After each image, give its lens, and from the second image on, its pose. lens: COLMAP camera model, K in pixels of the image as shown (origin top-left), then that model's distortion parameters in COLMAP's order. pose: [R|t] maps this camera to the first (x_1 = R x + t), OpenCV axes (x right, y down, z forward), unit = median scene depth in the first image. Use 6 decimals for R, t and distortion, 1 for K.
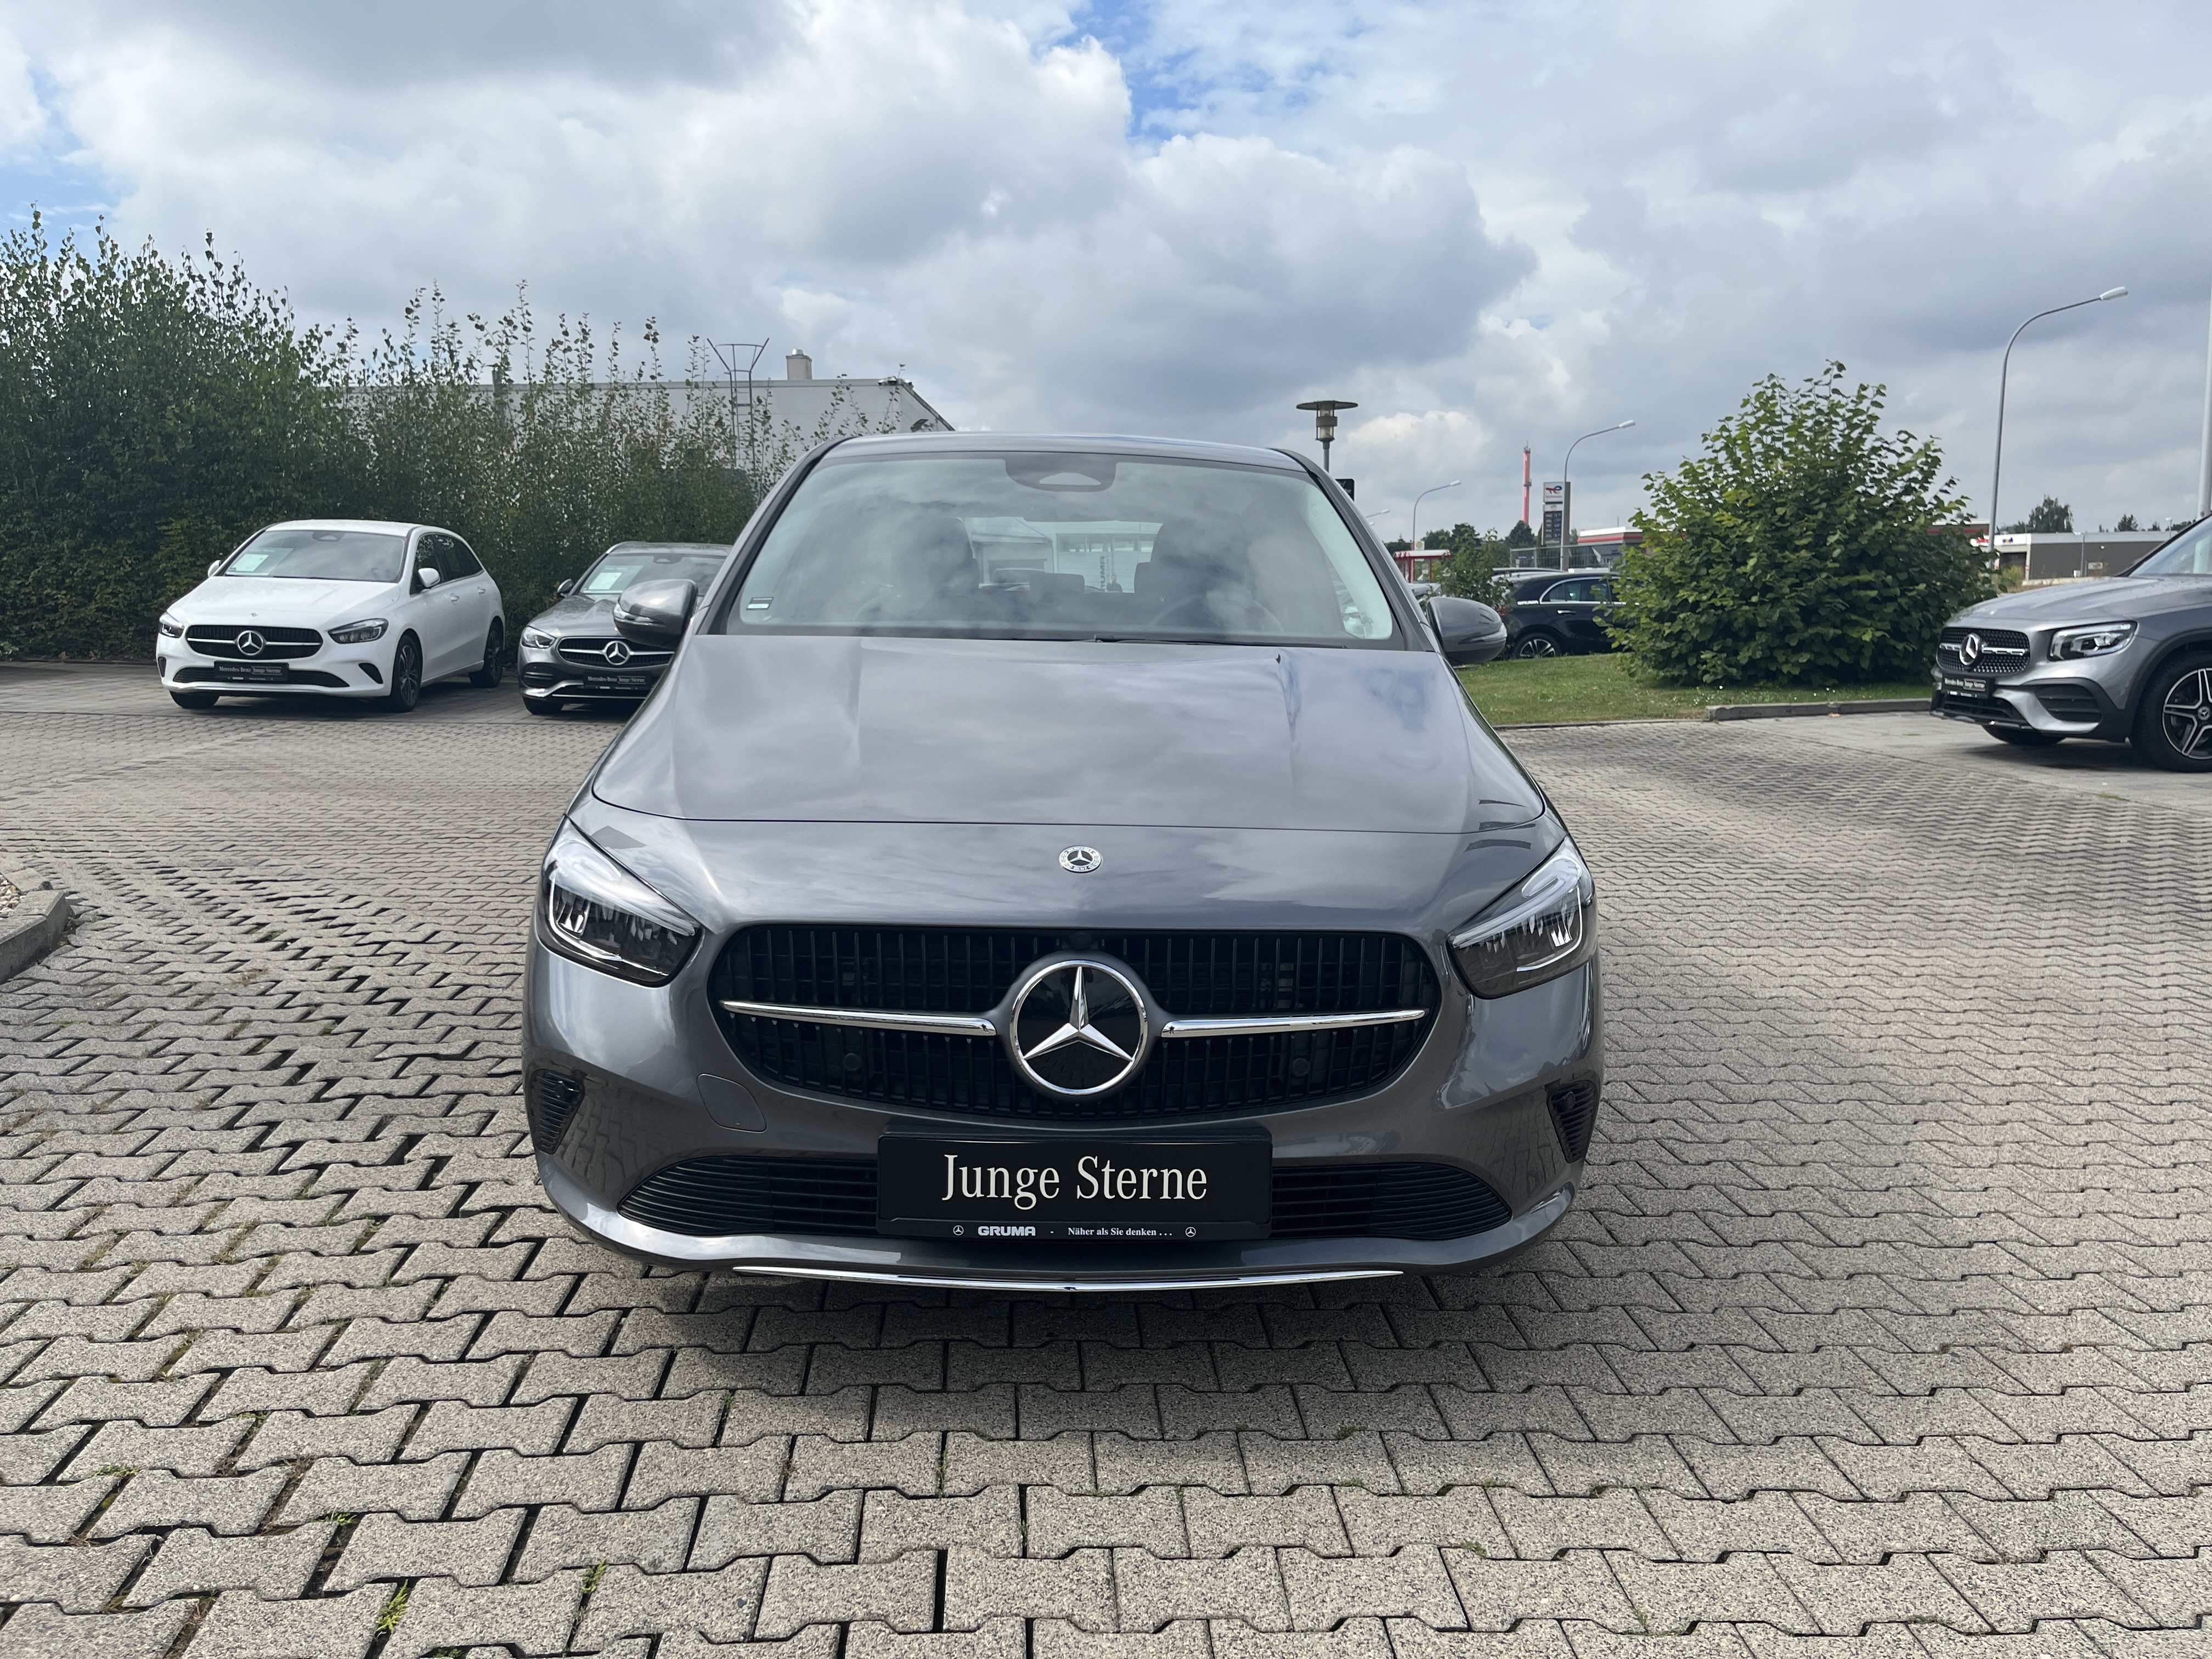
lens RADIAL K [[1665.9, 0, 1106.0], [0, 1665.9, 829.5], [0, 0, 1]] dist [0.052844, -0.090931]
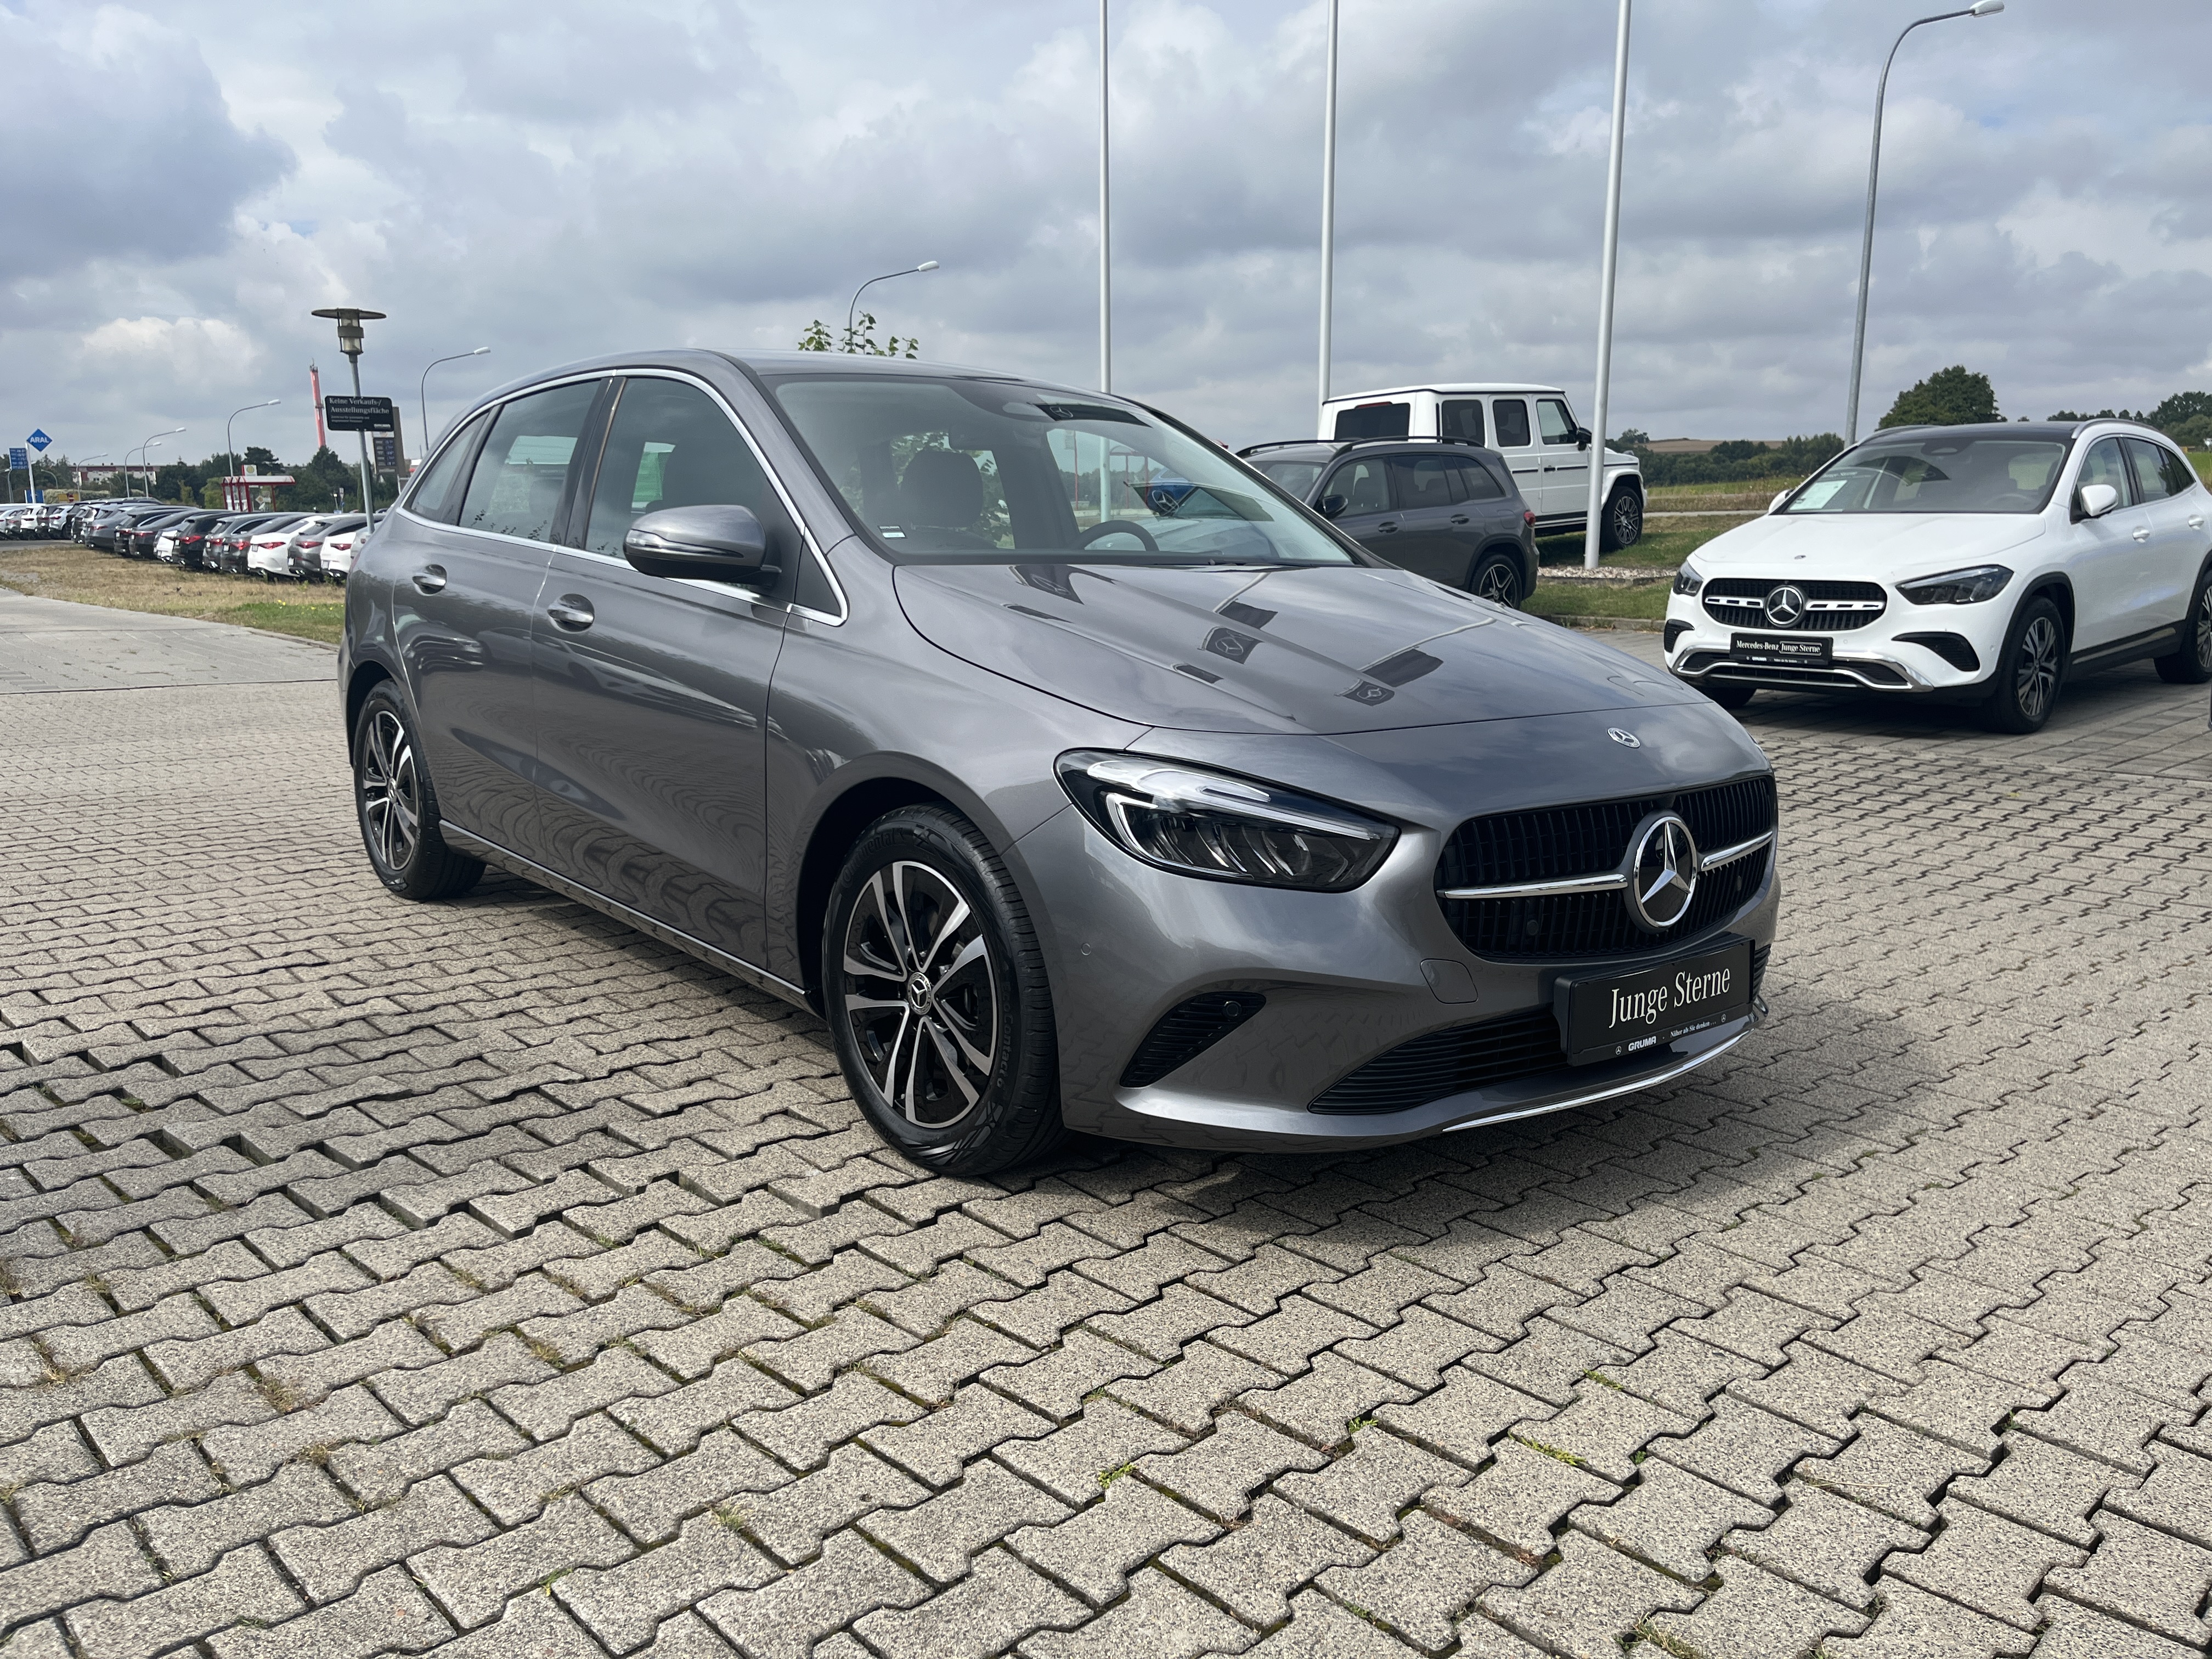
lens RADIAL K [[1691.7, 0, 1073.8], [0, 1691.7, 837.7], [0, 0, 1]] dist [0.038787, -0.047533]
pose [[0.785956, -0.110199, 0.608382, -0.170548], [0.085176, 0.993904, 0.069992, -0.005027], [-0.612387, -0.003191, 0.790552, 0.040403]]
